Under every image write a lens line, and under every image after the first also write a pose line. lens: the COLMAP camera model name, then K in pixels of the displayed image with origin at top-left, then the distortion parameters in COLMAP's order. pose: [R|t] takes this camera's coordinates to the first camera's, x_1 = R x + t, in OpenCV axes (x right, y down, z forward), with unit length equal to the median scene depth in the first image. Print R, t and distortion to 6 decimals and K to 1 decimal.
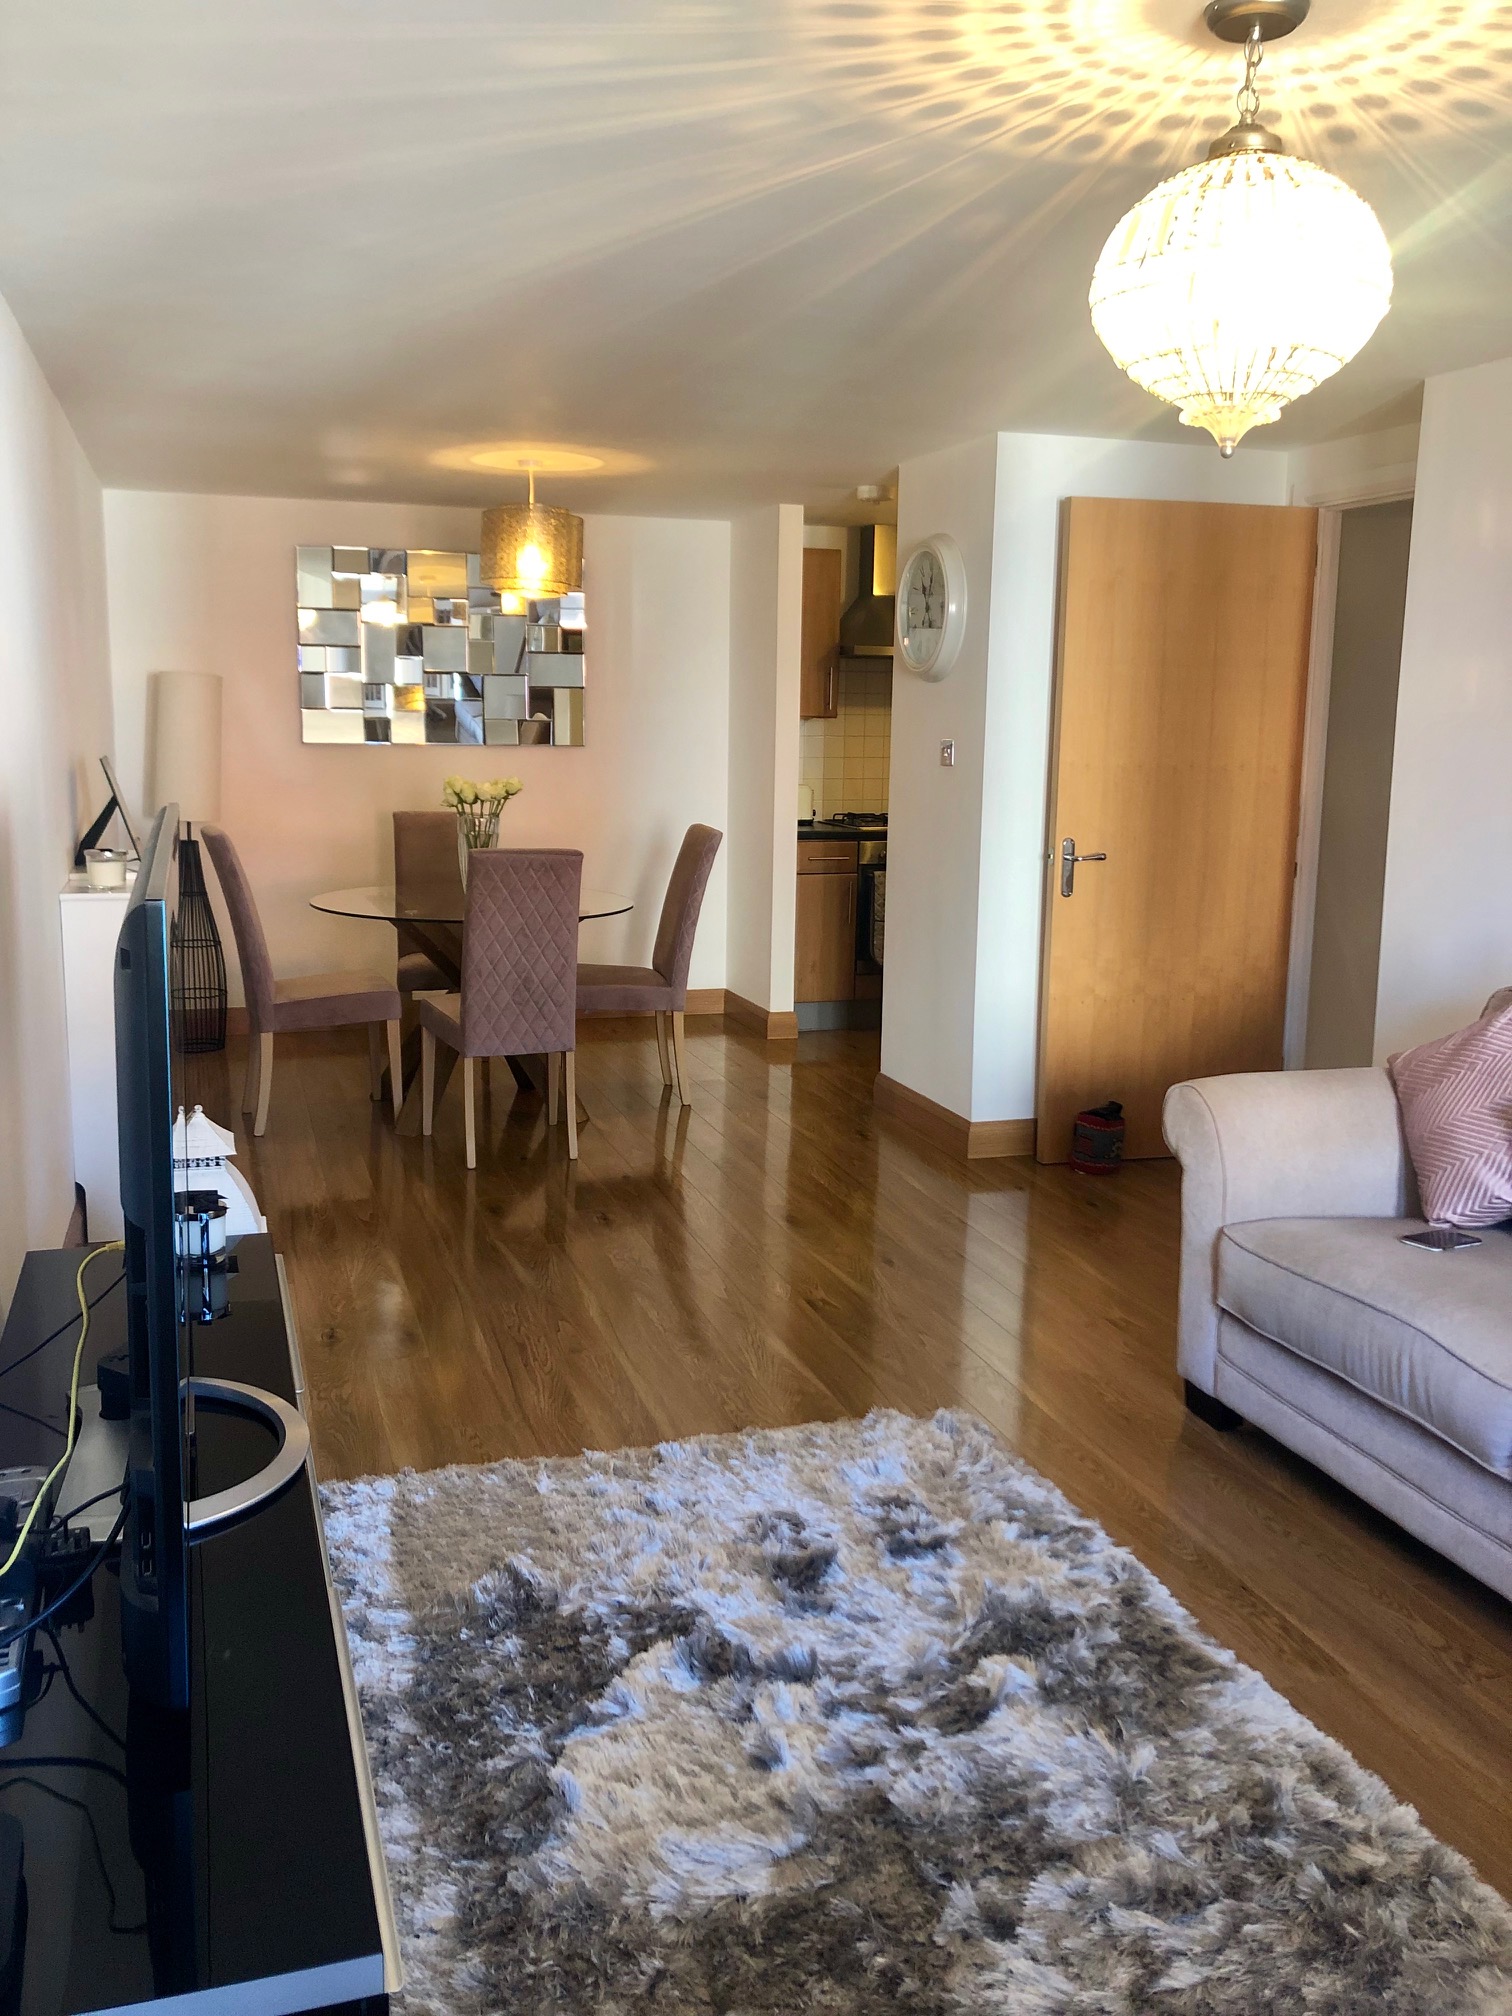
lens RADIAL K [[1651.4, 0, 756.0], [0, 1651.4, 1008.0], [0, 0, 1]] dist [0.011797, -0.001063]
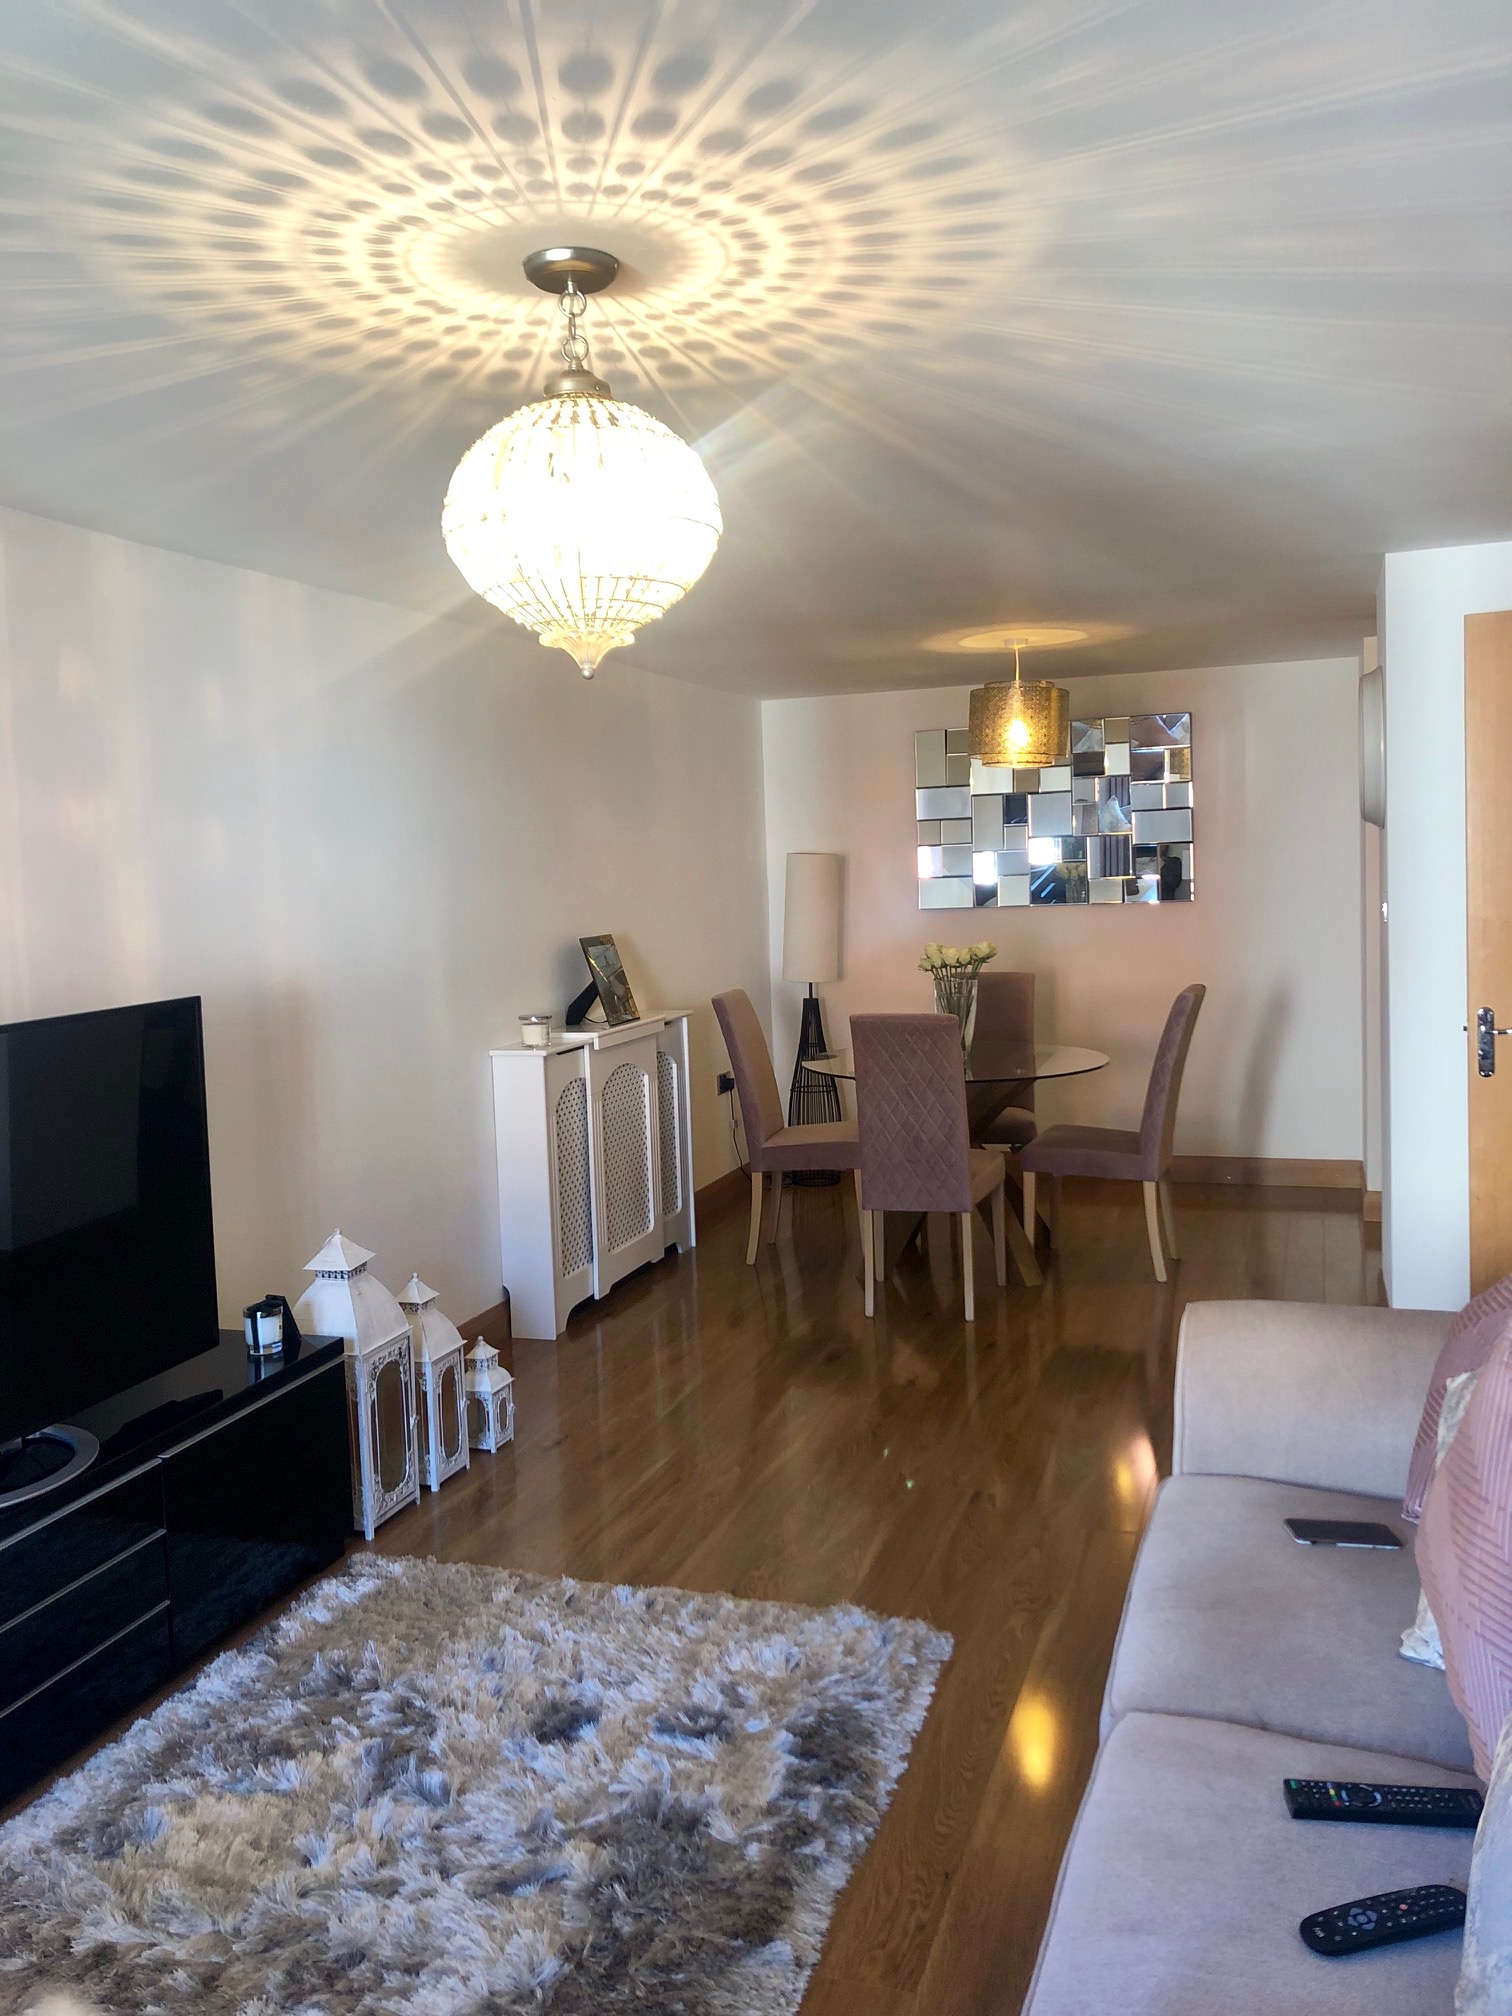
lens RADIAL K [[1651.4, 0, 756.0], [0, 1651.4, 1008.0], [0, 0, 1]] dist [0.011797, -0.001063]
pose [[0.801043, 0.008676, -0.598544, 0.900322], [-0.058197, 0.996287, -0.063445, -0.061306], [0.595772, 0.085655, 0.798573, 0.234119]]
